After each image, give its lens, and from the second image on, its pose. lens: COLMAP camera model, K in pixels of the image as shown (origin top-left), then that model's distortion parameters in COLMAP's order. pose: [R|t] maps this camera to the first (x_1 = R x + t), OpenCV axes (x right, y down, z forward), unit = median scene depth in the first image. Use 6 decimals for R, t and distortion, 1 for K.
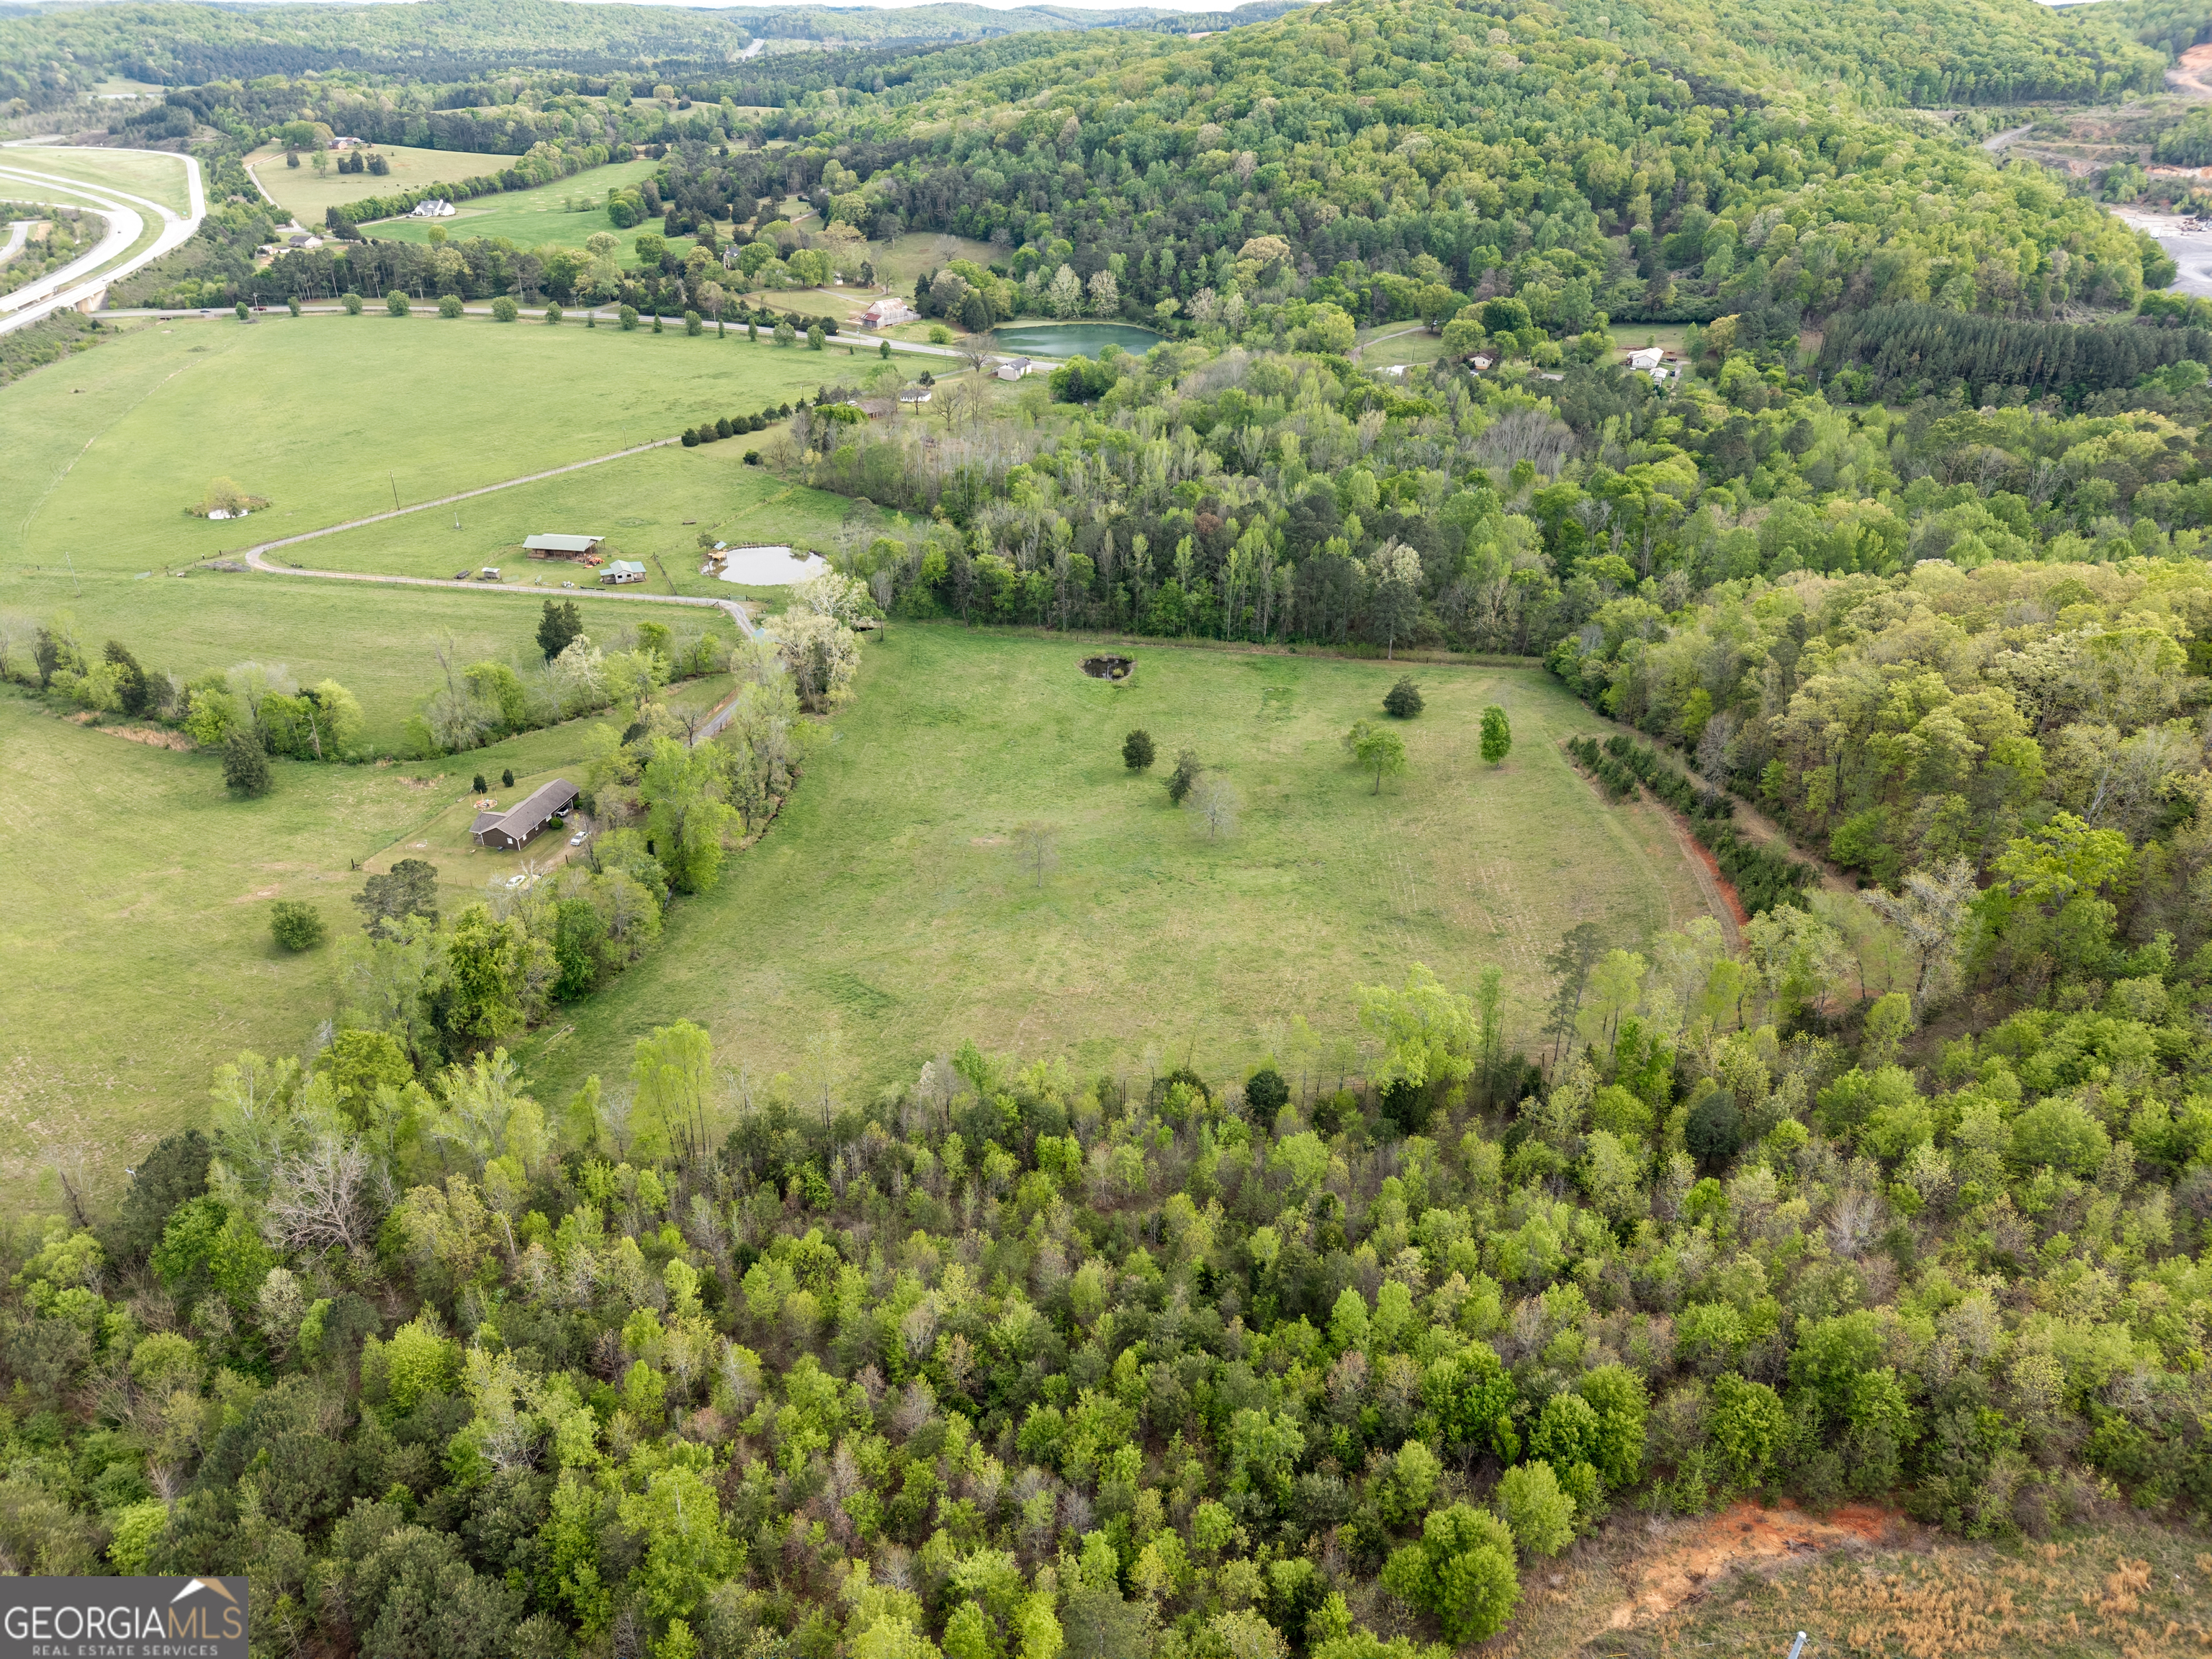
lens RADIAL K [[1509.8, 0, 1103.0], [0, 1509.8, 846.5], [0, 0, 1]] dist [0.028036, -0.032752]
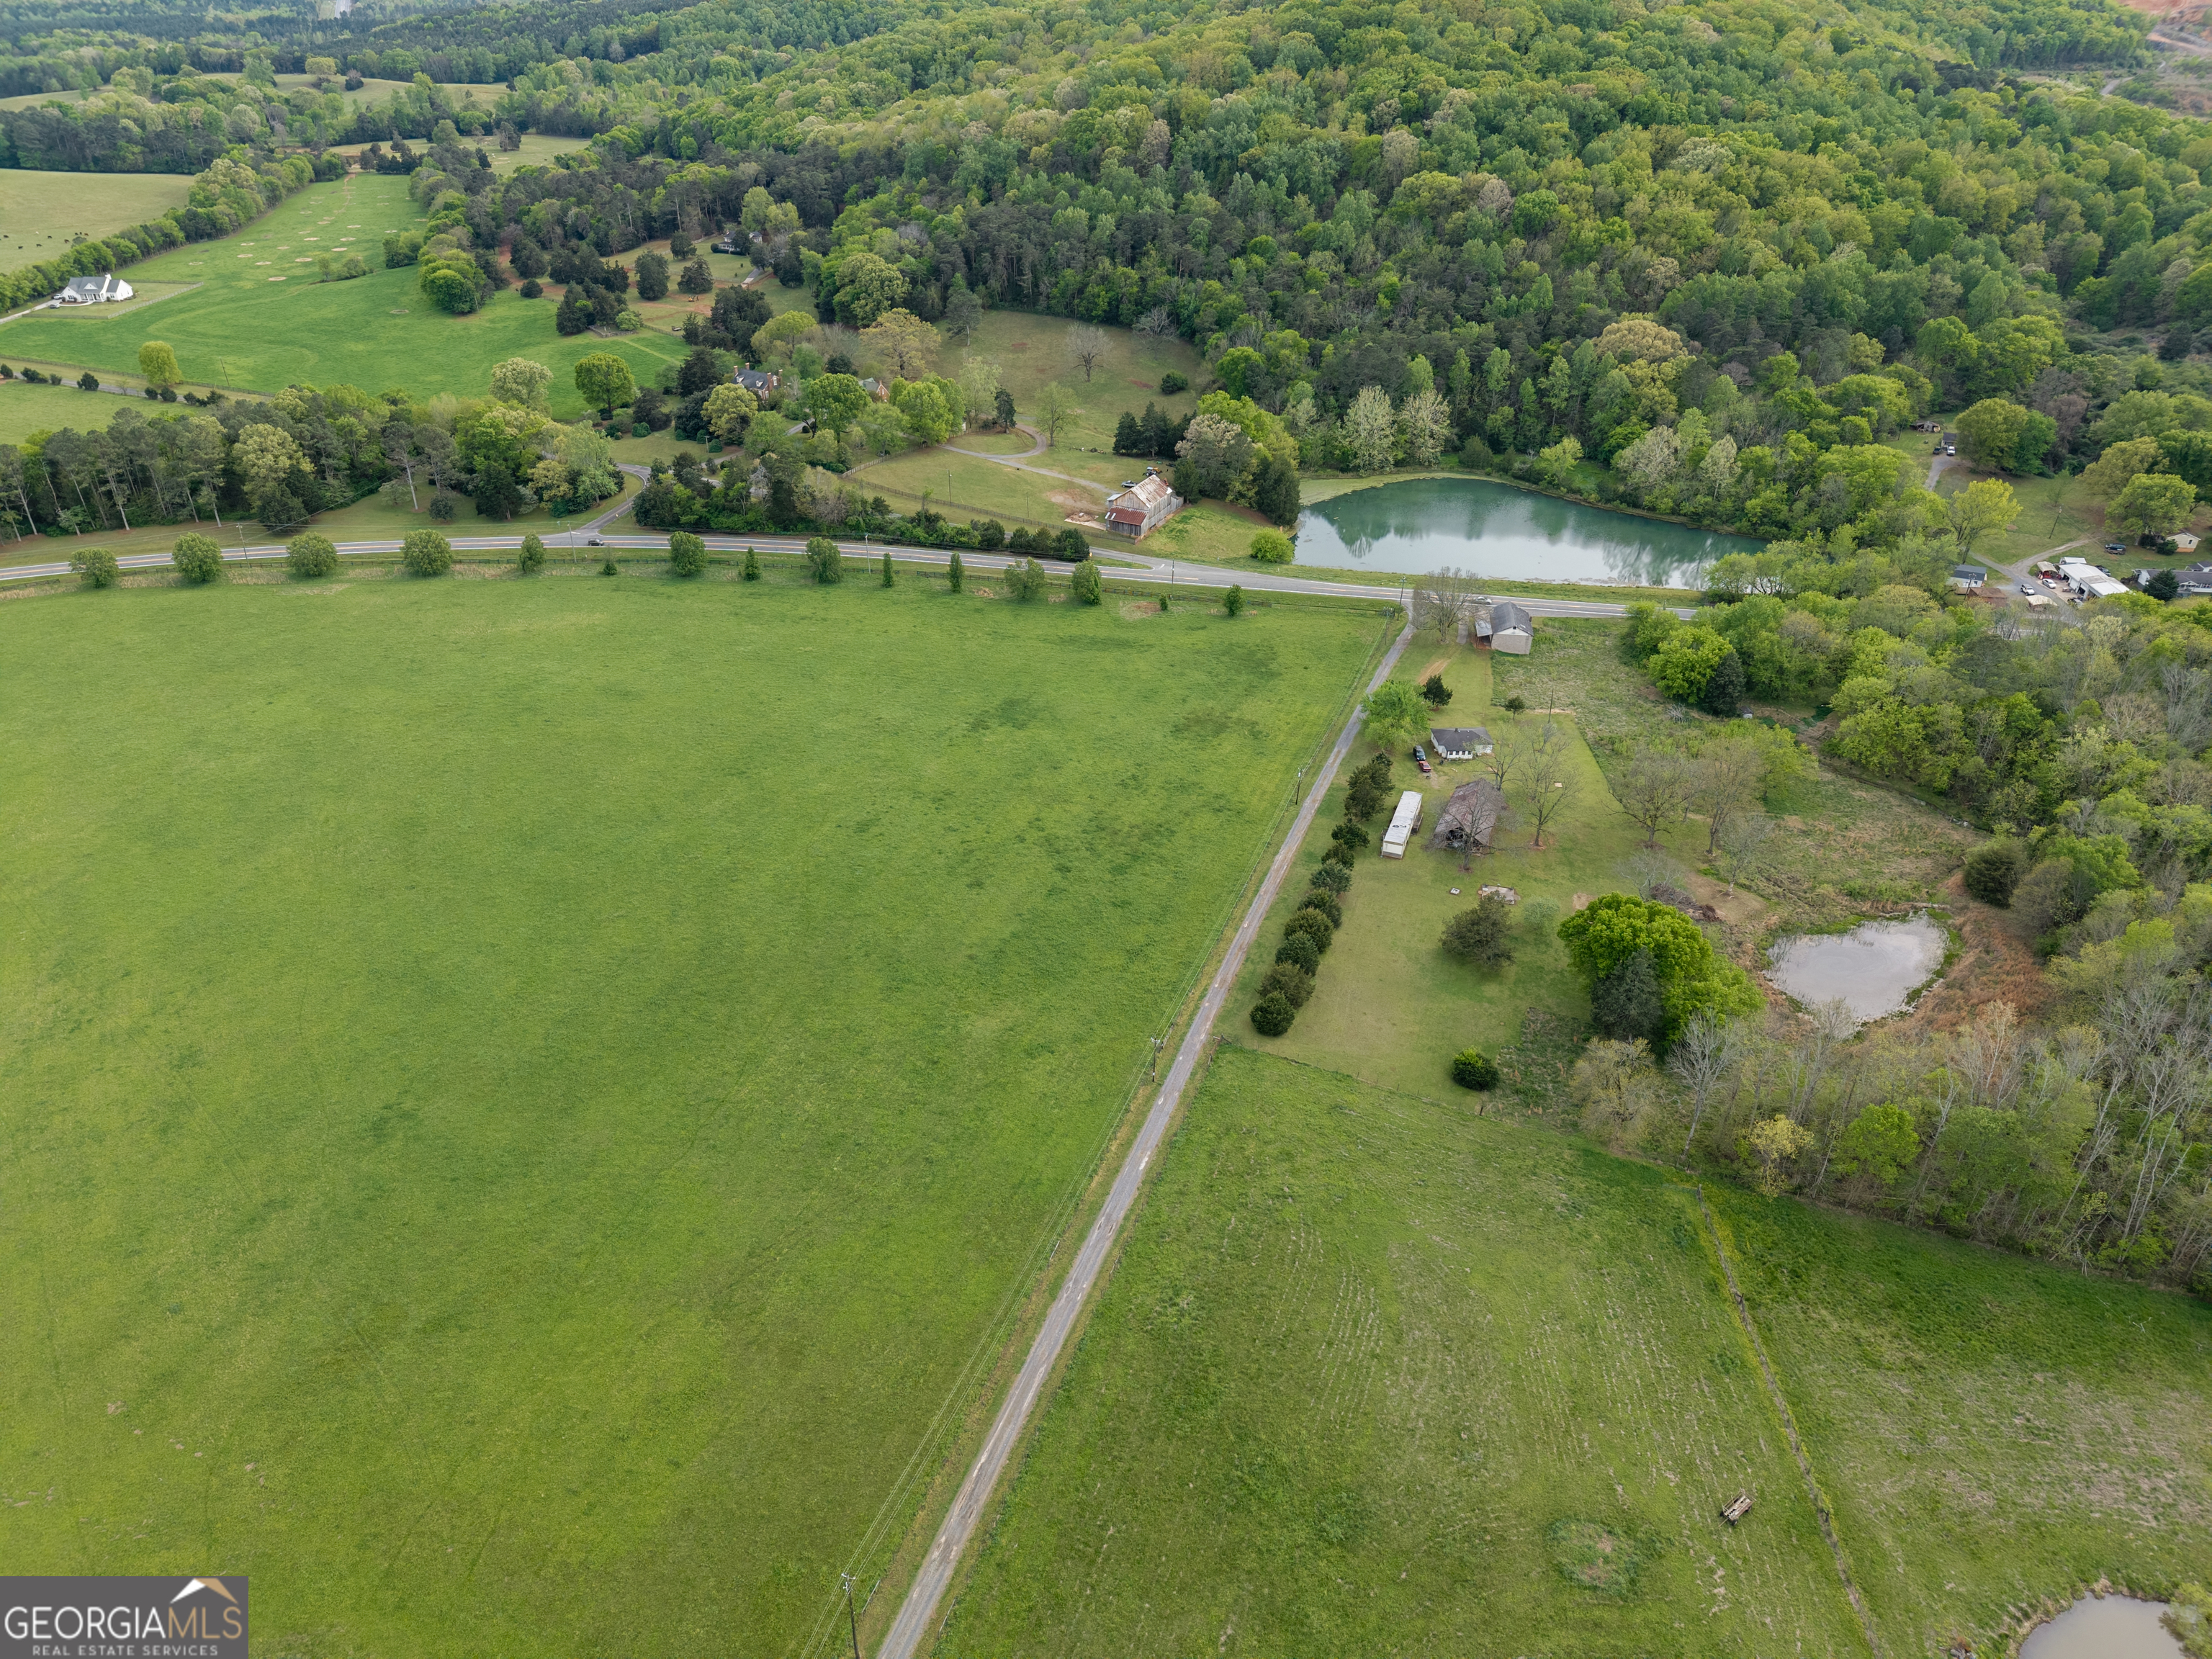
lens RADIAL K [[1513.0, 0, 1102.5], [0, 1513.0, 834.4], [0, 0, 1]] dist [0.032316, -0.042378]
pose [[0.968781, -0.123600, 0.214910, -0.206346], [0.118673, 0.992290, 0.035732, -0.175720], [-0.217669, -0.009112, 0.975980, 0.313131]]
